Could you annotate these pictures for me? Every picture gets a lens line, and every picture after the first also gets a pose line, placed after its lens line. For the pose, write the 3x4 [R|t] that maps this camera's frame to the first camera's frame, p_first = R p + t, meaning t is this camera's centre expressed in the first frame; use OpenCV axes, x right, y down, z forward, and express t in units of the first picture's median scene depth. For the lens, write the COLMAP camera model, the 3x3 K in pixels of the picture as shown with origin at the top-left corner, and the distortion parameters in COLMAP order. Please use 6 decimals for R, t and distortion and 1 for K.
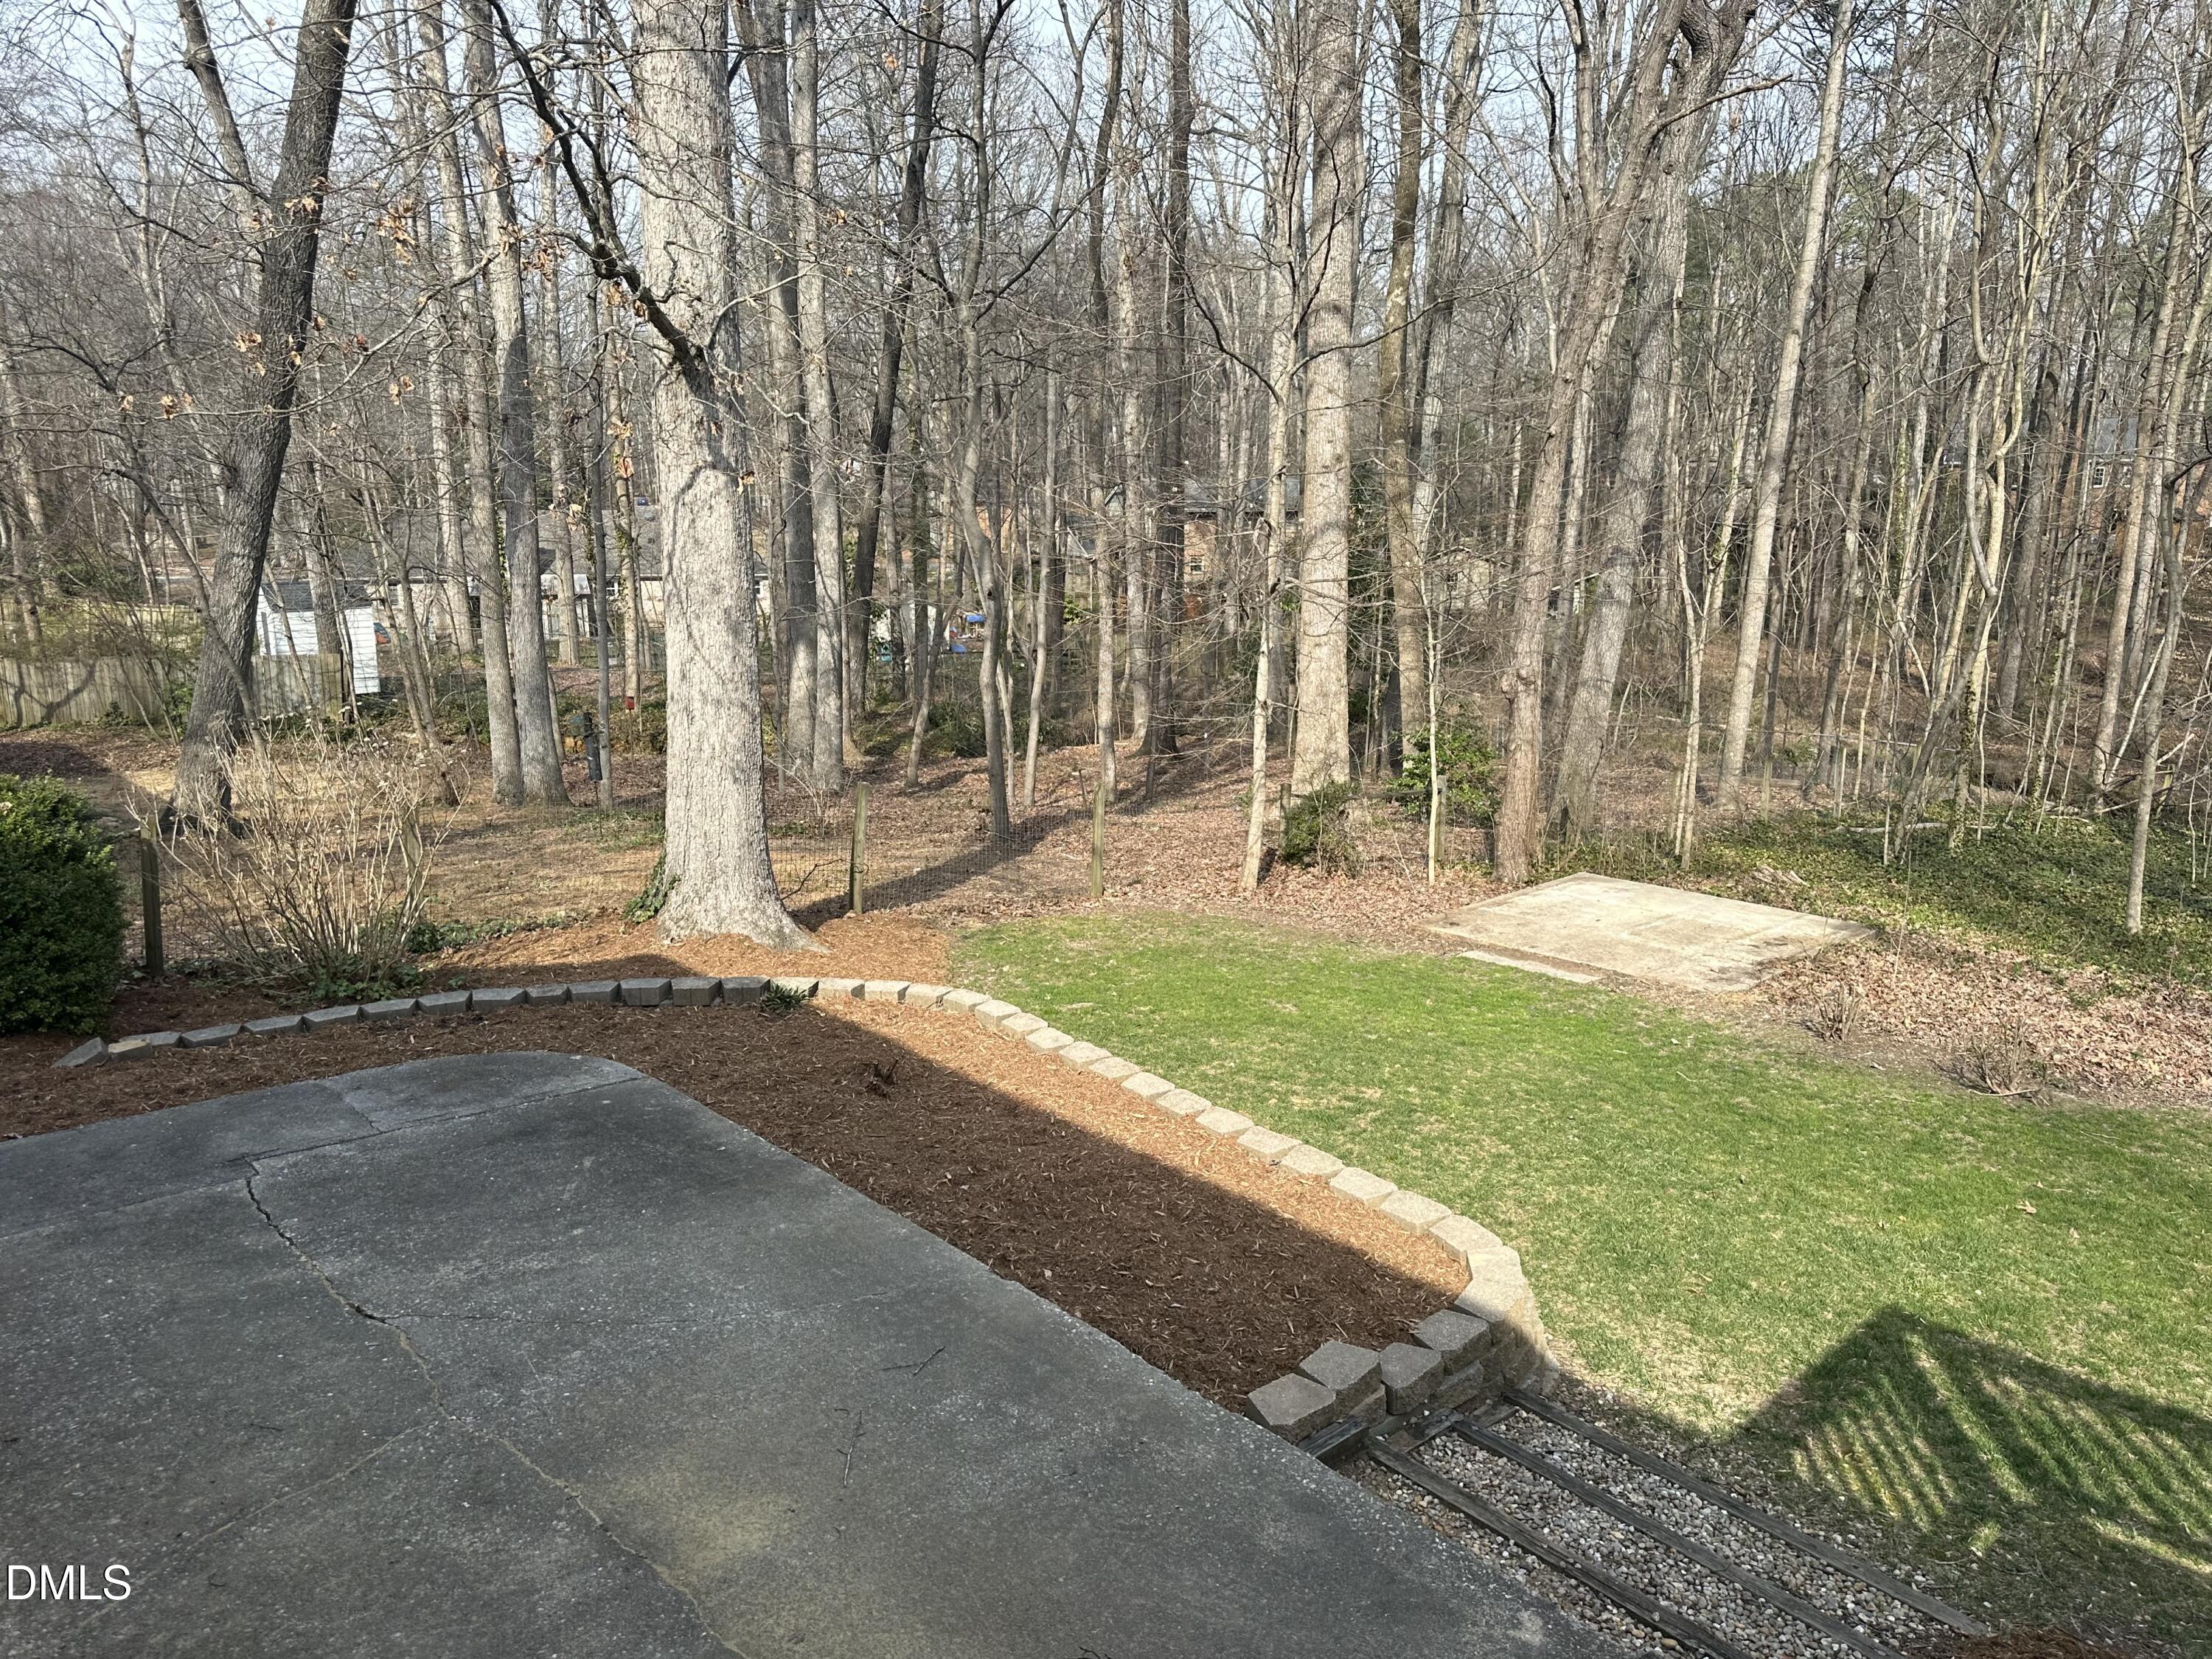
lens RADIAL K [[1539.8, 0, 1105.2], [0, 1539.8, 828.5], [0, 0, 1]] dist [0.084355, -0.100815]
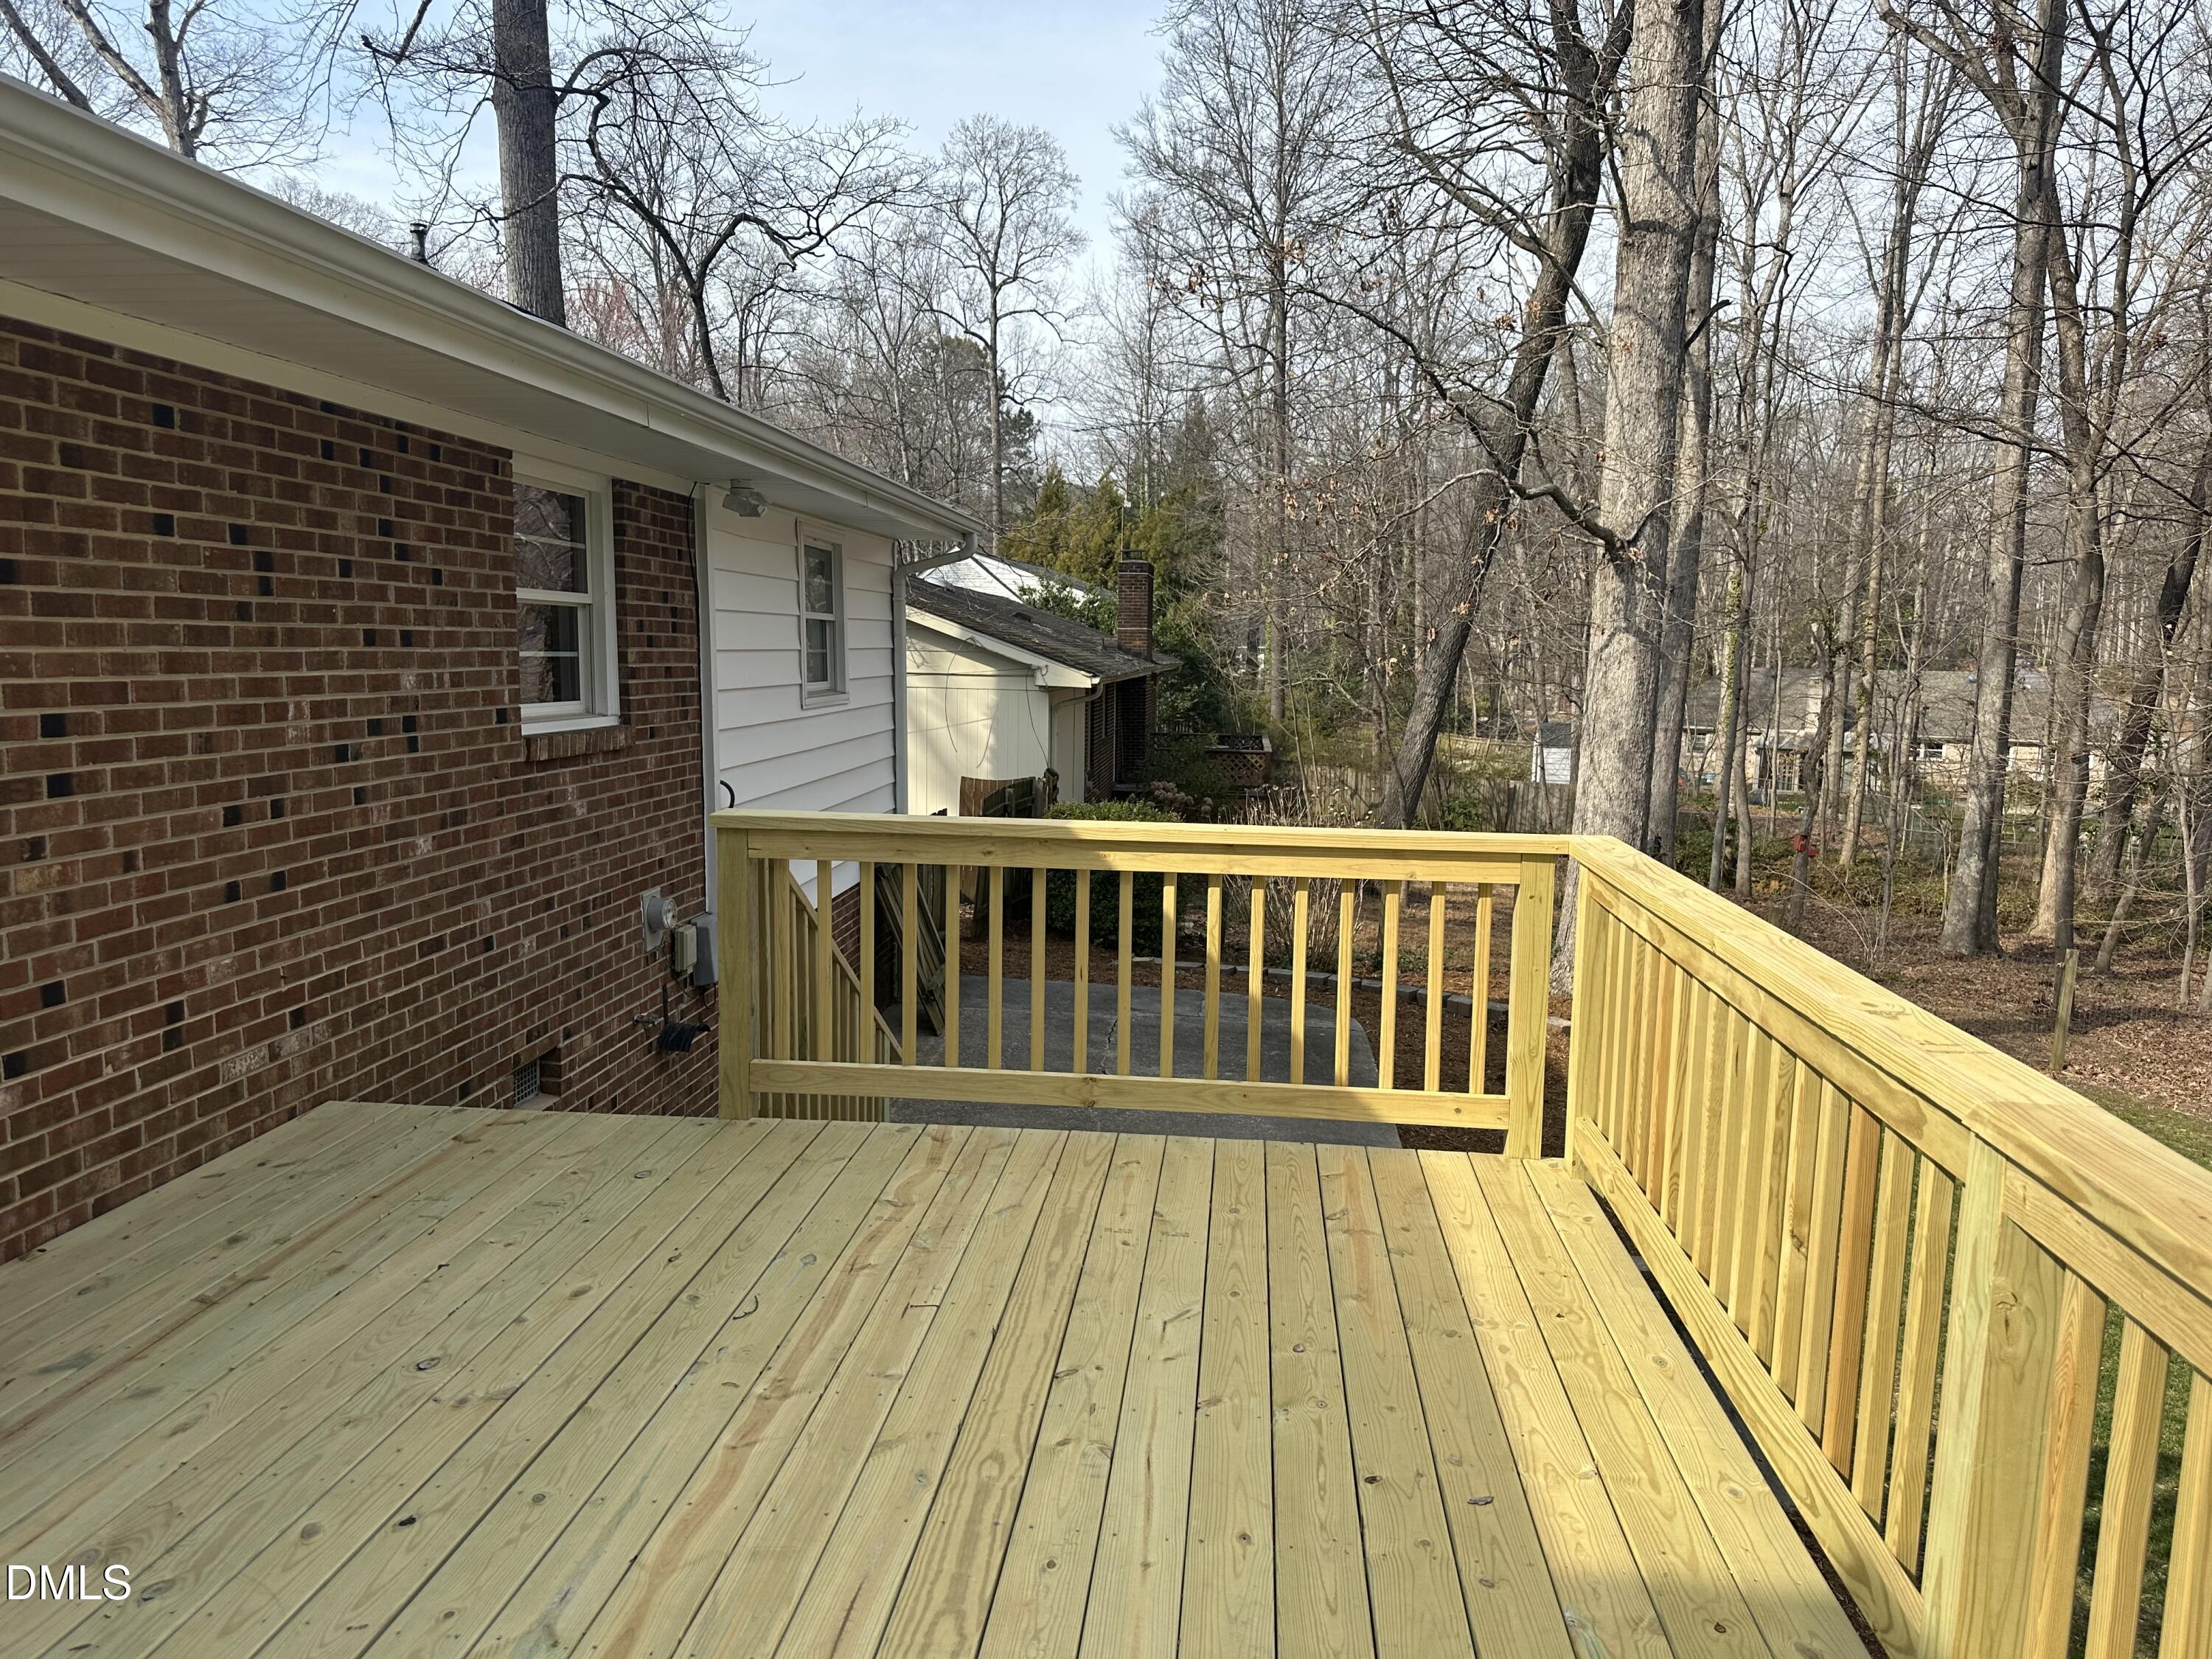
lens RADIAL K [[1539.8, 0, 1111.6], [0, 1539.8, 838.2], [0, 0, 1]] dist [0.084355, -0.100815]
pose [[0.655625, 0.102719, -0.748068, 0.439311], [-0.173289, 0.984730, -0.016660, 0.028519], [0.734933, 0.140555, 0.663413, -0.129771]]
